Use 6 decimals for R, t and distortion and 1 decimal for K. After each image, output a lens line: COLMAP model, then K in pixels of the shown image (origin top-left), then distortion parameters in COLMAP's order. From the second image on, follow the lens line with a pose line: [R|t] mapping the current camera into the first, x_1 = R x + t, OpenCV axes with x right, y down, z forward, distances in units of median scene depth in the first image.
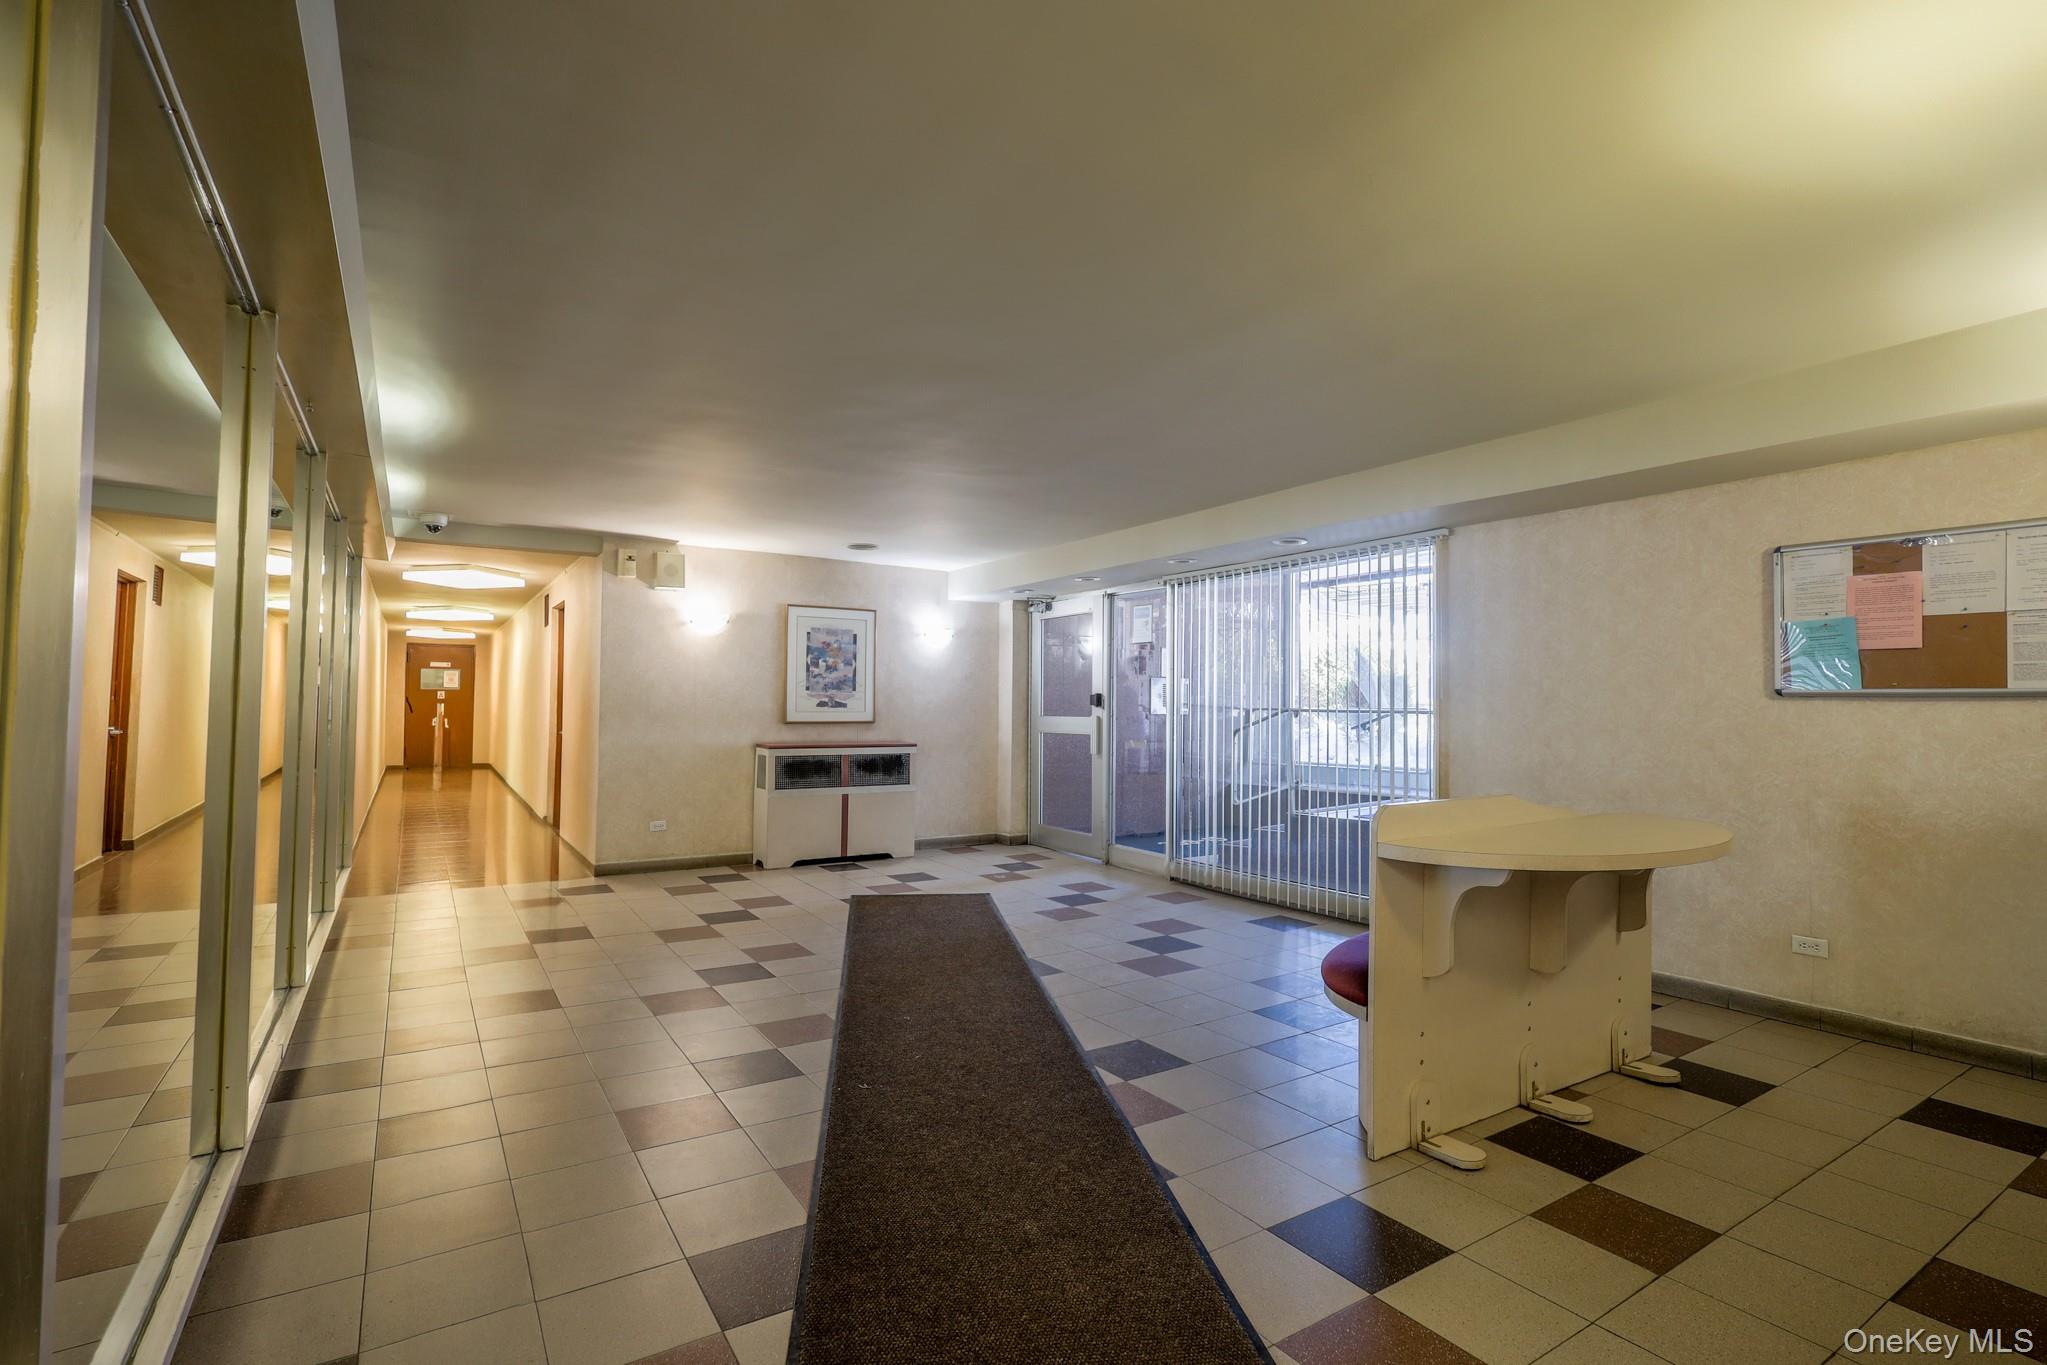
lens RADIAL K [[946.8, 0, 1023.5], [0, 946.8, 682.5], [0, 0, 1]] dist [-0.002224, -0.000165]
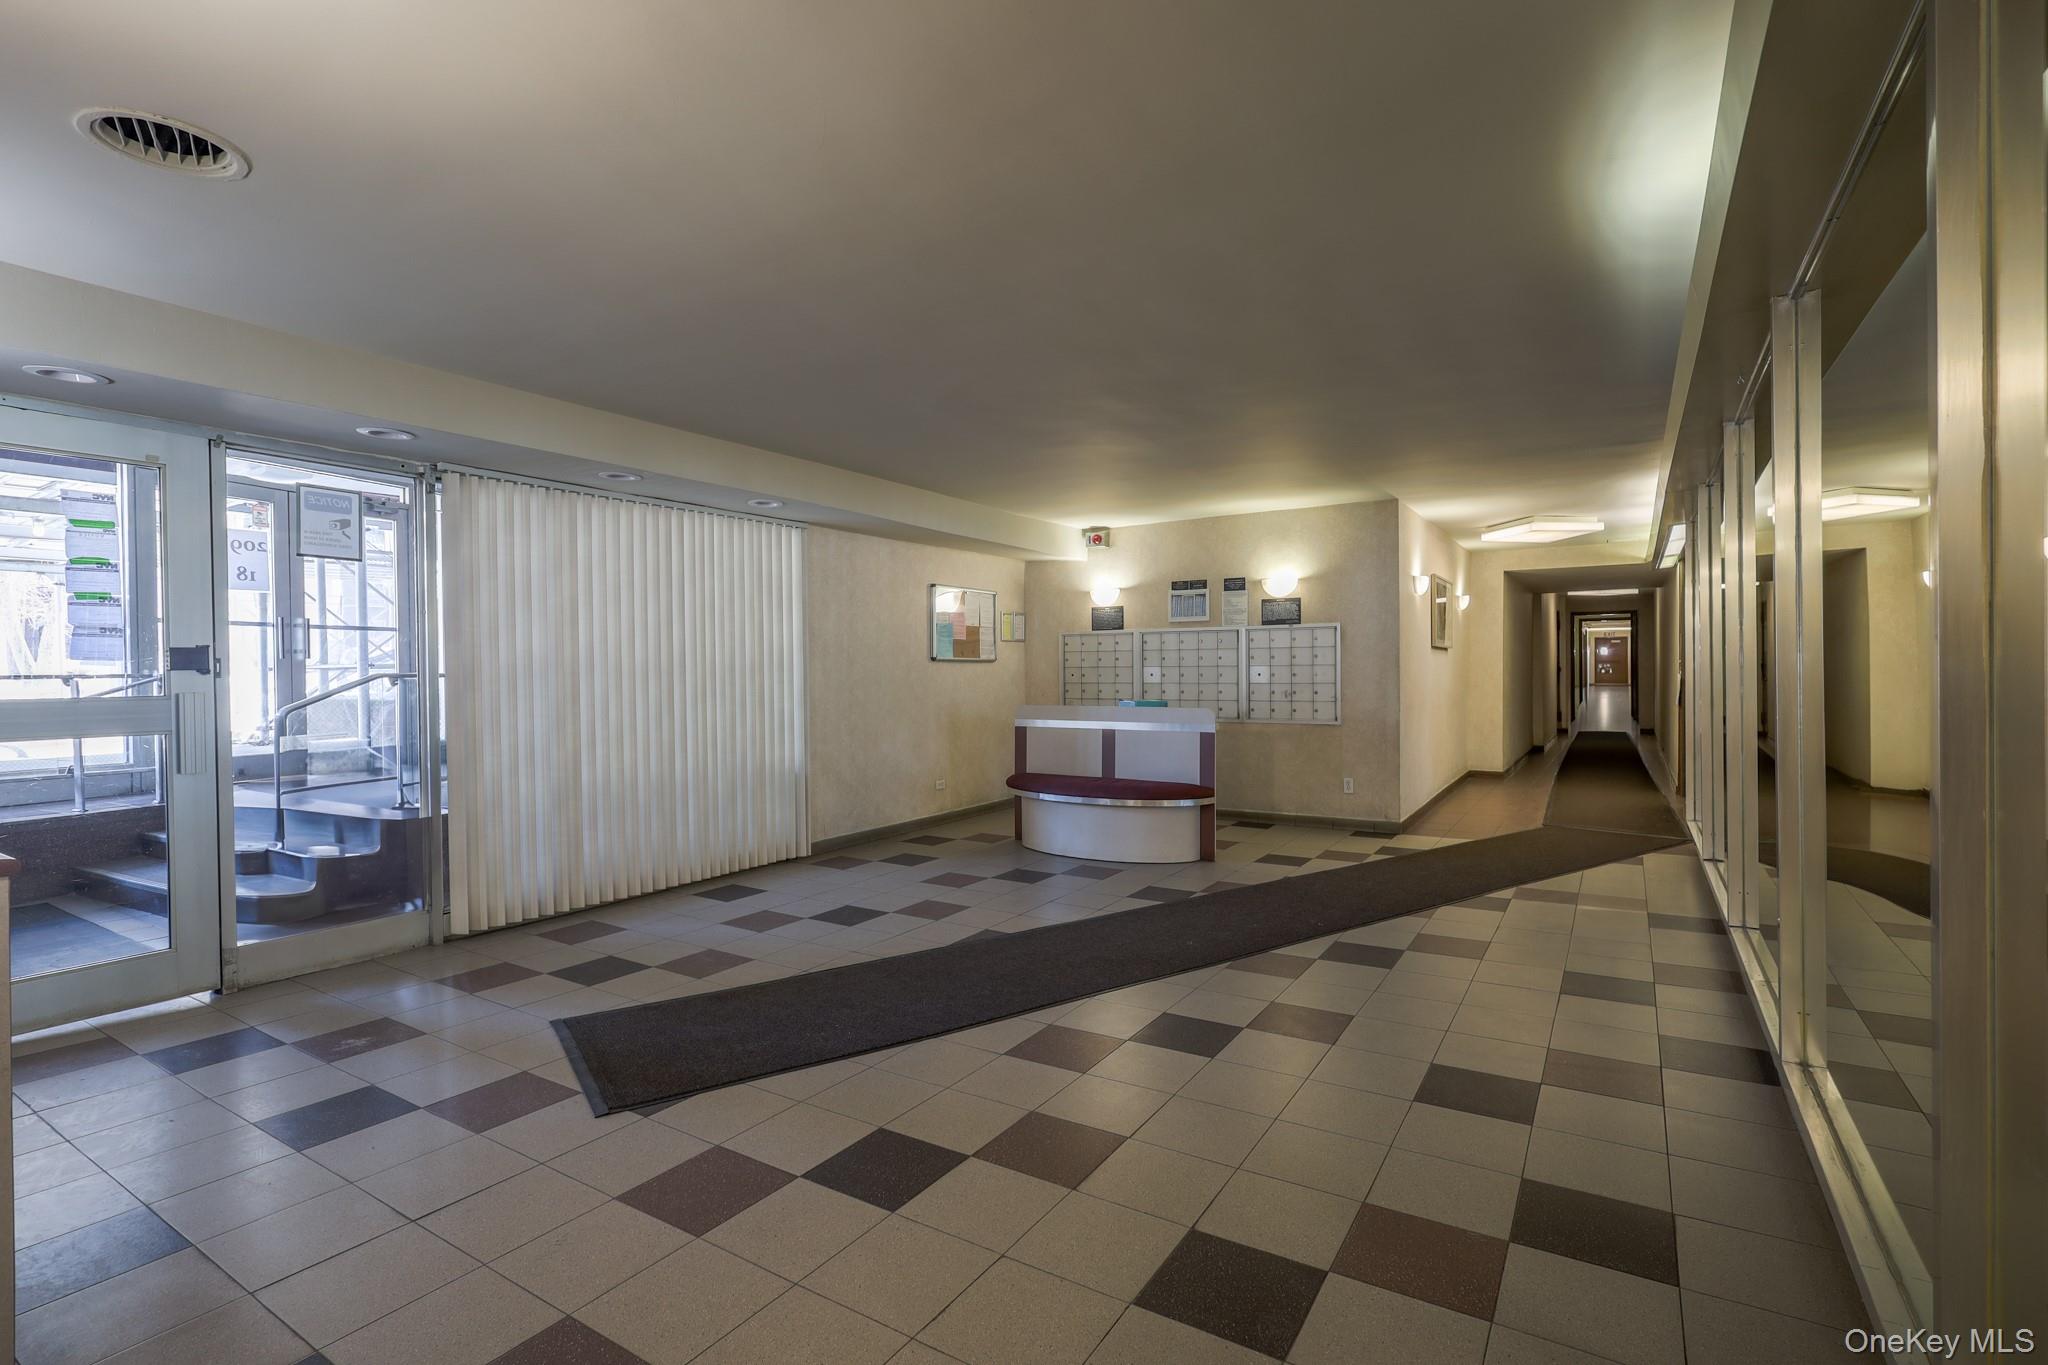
lens RADIAL K [[947.3, 0, 1024.0], [0, 947.3, 682.5], [0, 0, 1]] dist [-0.002224, -0.000165]
pose [[-0.414178, -0.014142, 0.910086, -1.039536], [-0.013213, 0.999867, 0.009523, 0.038901], [-0.910100, -0.008081, -0.414310, 1.620836]]
